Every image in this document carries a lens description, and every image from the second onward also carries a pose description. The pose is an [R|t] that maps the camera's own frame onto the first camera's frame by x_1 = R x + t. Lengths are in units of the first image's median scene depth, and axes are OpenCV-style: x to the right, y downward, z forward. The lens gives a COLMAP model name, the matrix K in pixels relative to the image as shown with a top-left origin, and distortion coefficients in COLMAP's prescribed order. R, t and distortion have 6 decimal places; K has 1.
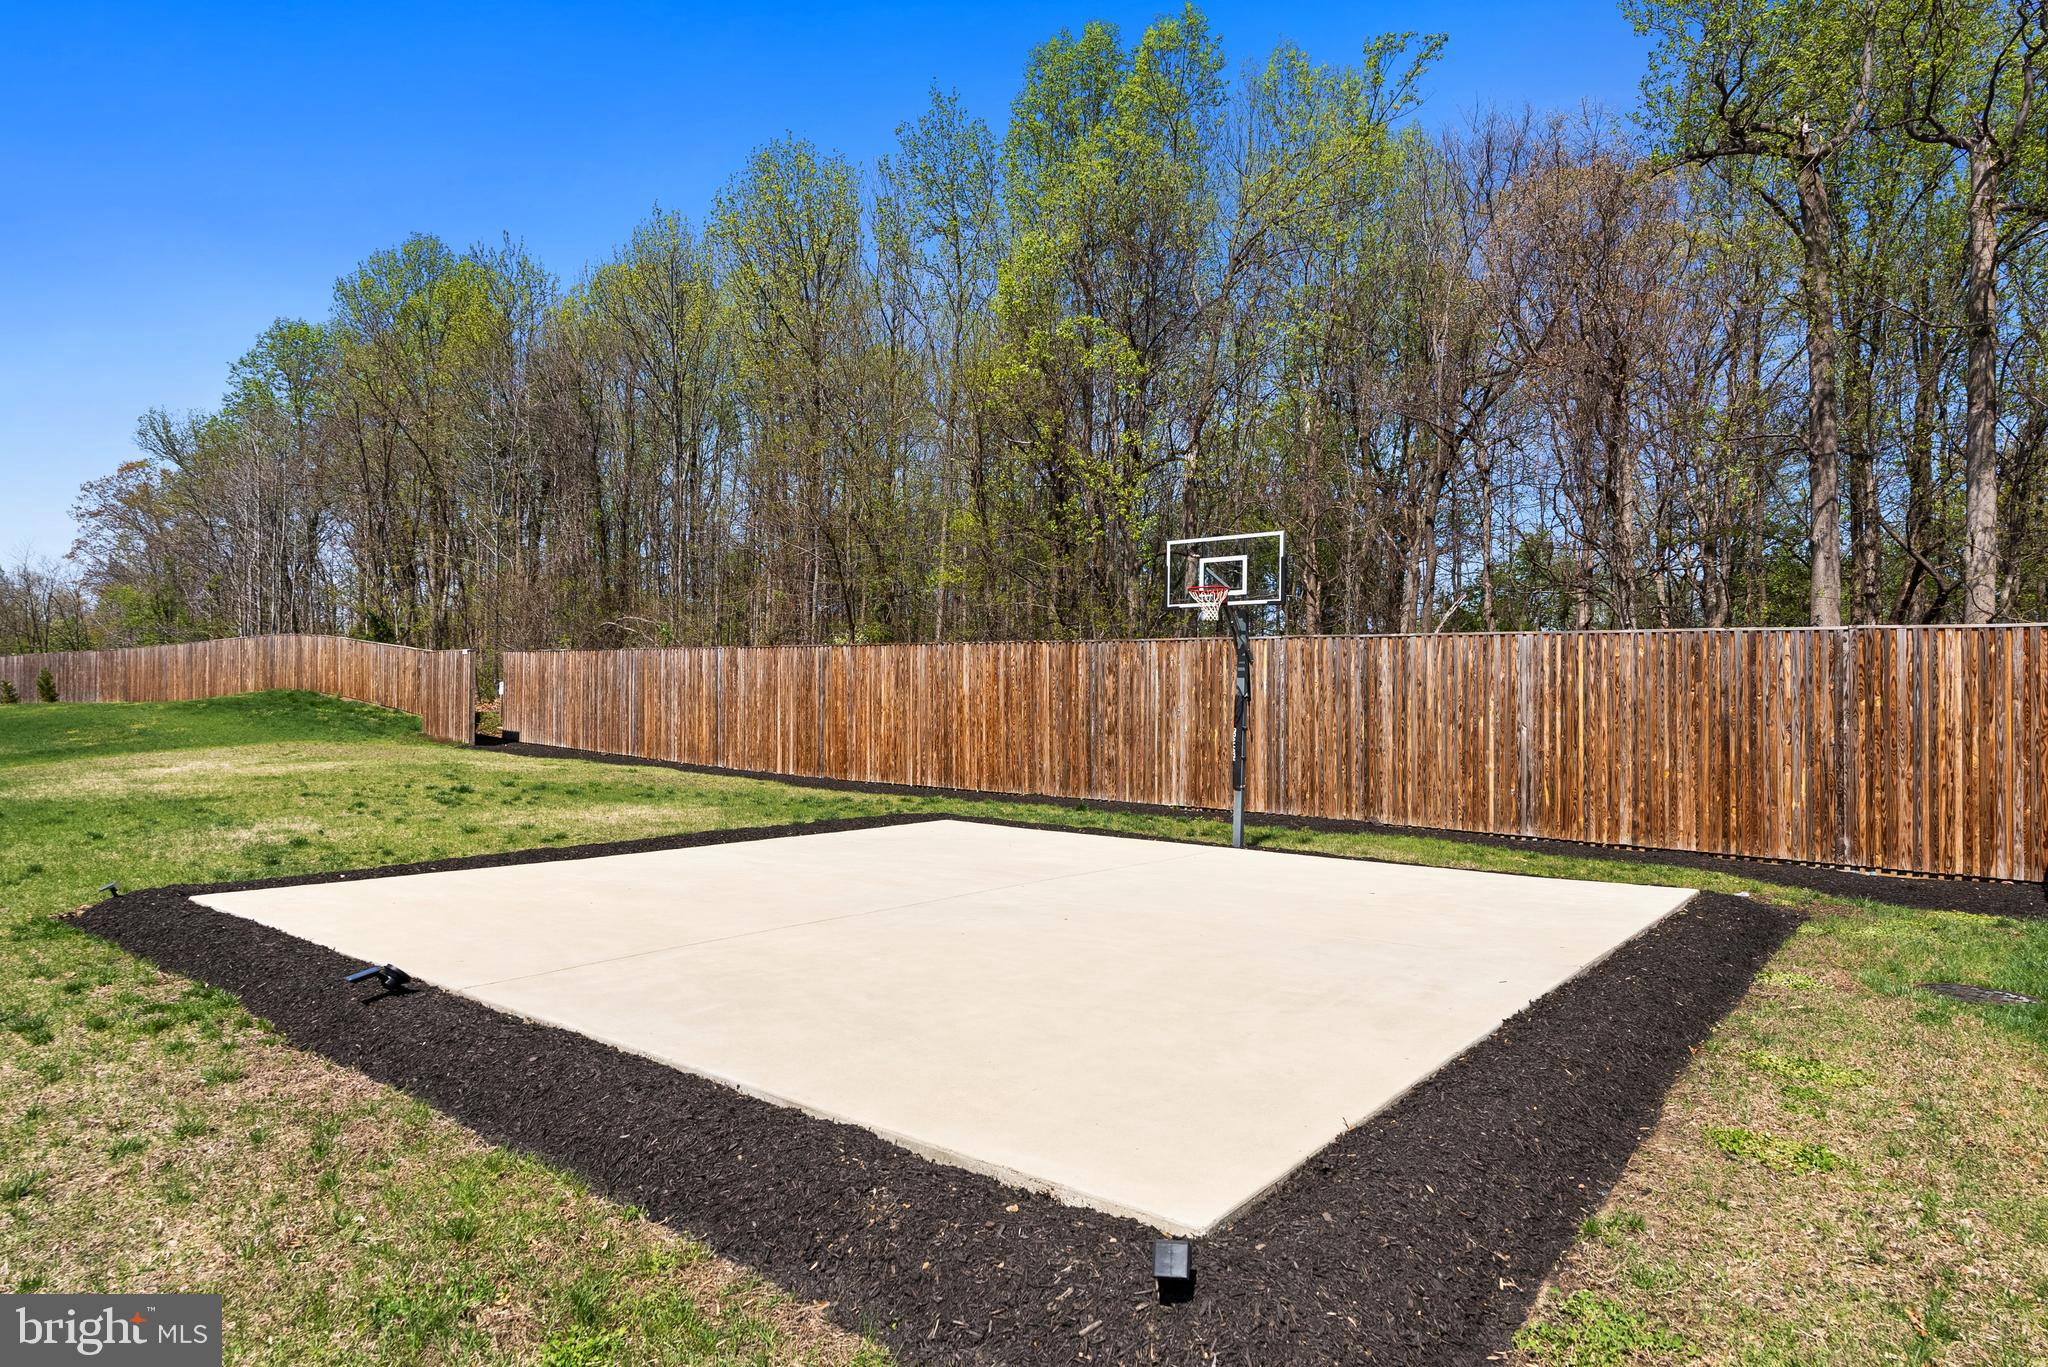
lens RADIAL K [[1099.2, 0, 1022.3], [0, 1099.2, 712.6], [0, 0, 1]] dist [-0.007961, 0.002177]
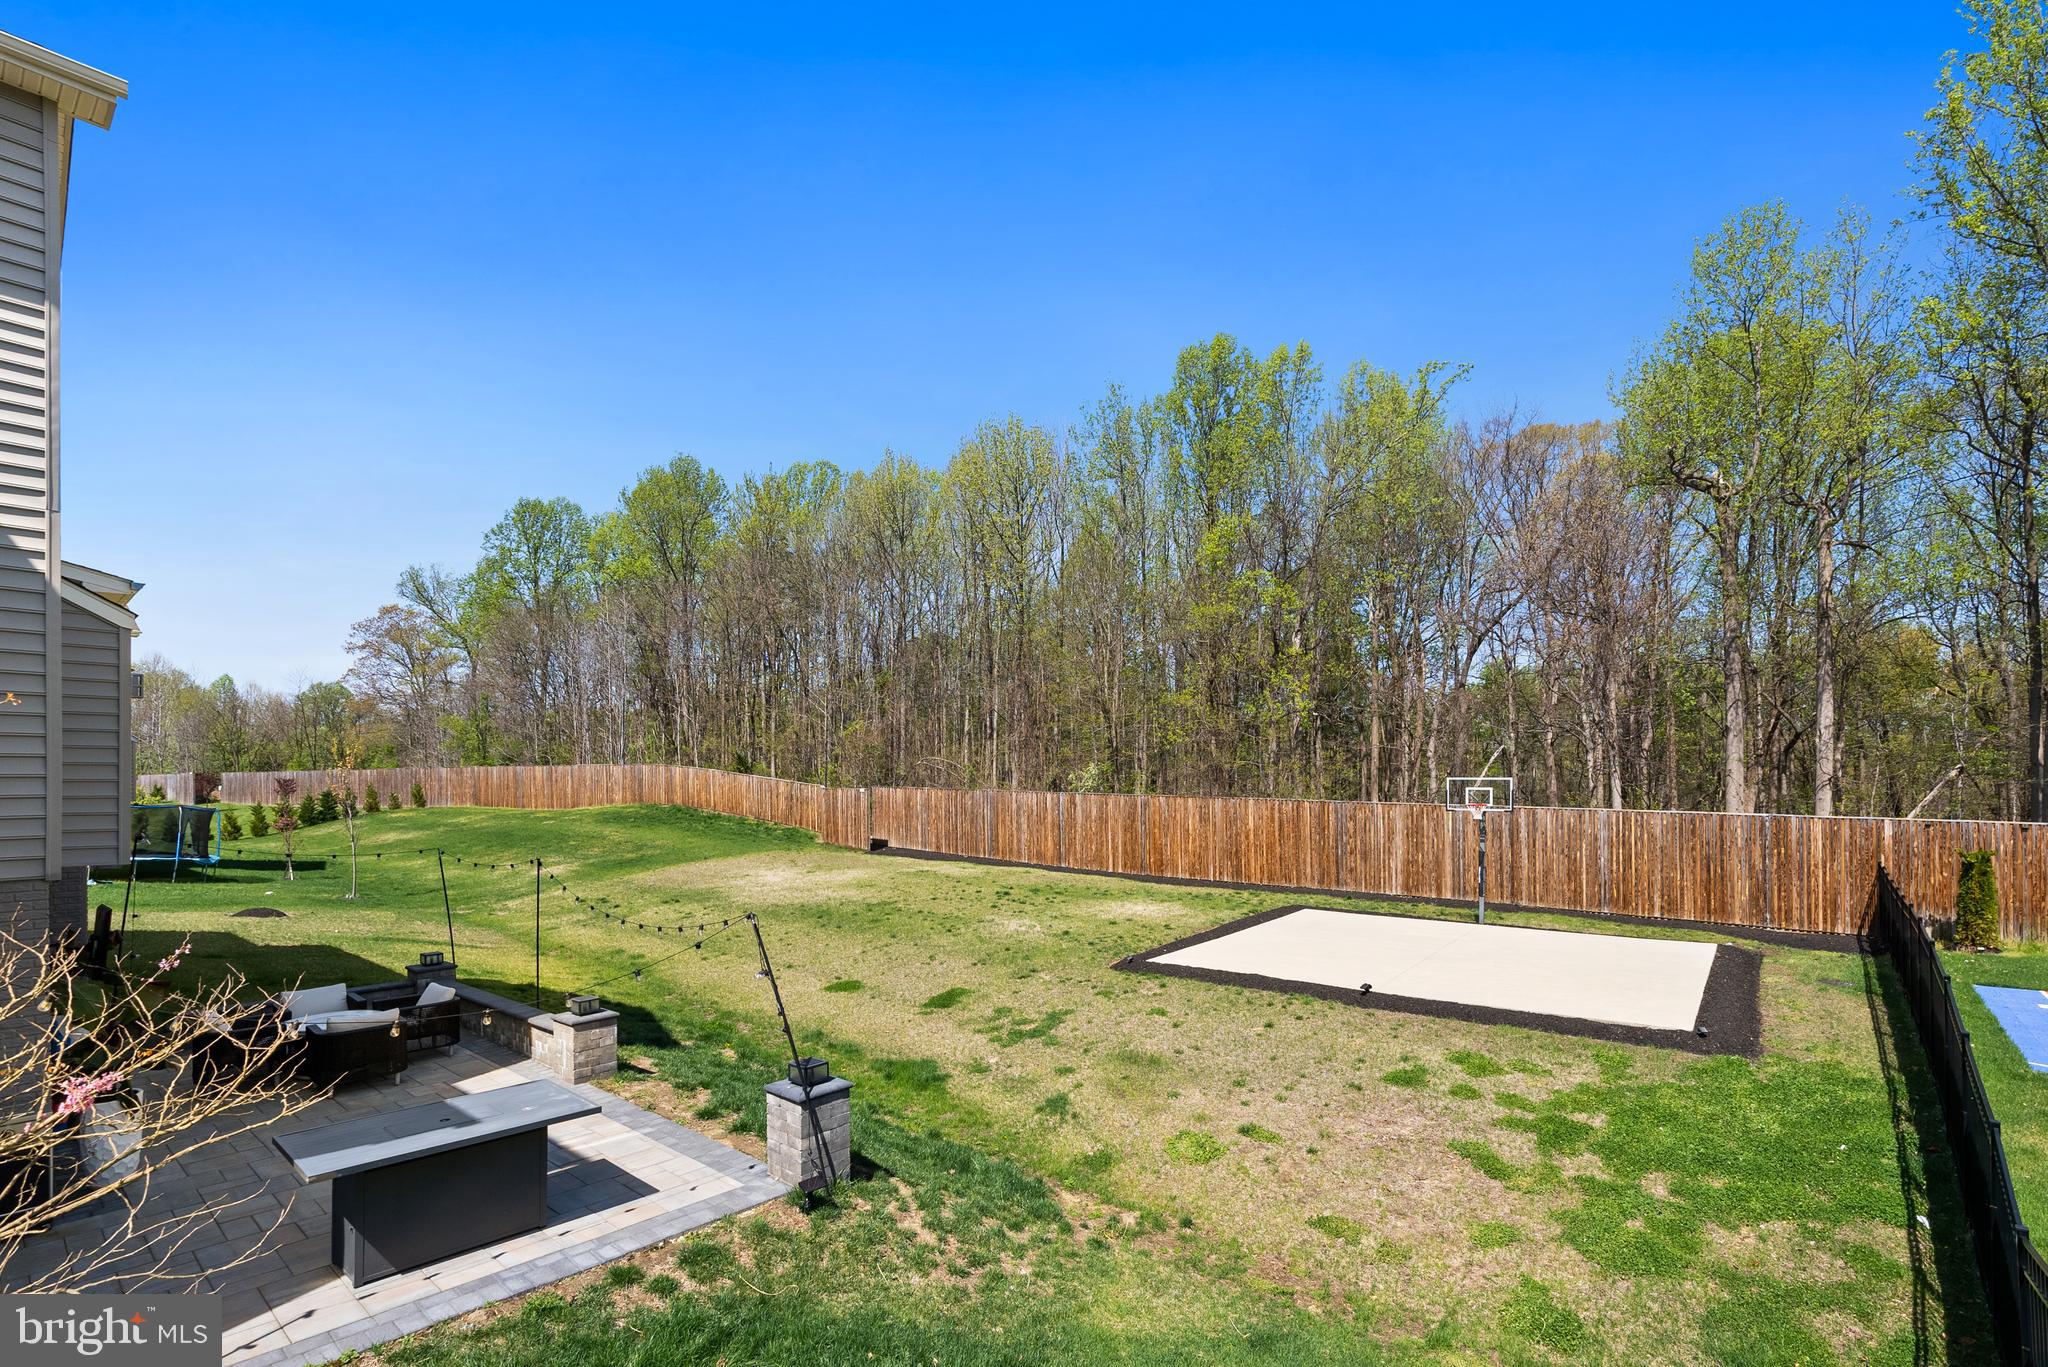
lens RADIAL K [[934.6, 0, 1038.6], [0, 934.6, 783.5], [0, 0, 1]] dist [-0.009851, 0.002397]
pose [[0.999569, -0.014836, 0.025323, -0.516197], [0.014591, 0.999845, 0.009861, -0.130307], [-0.025466, -0.009487, 0.999631, -0.560275]]
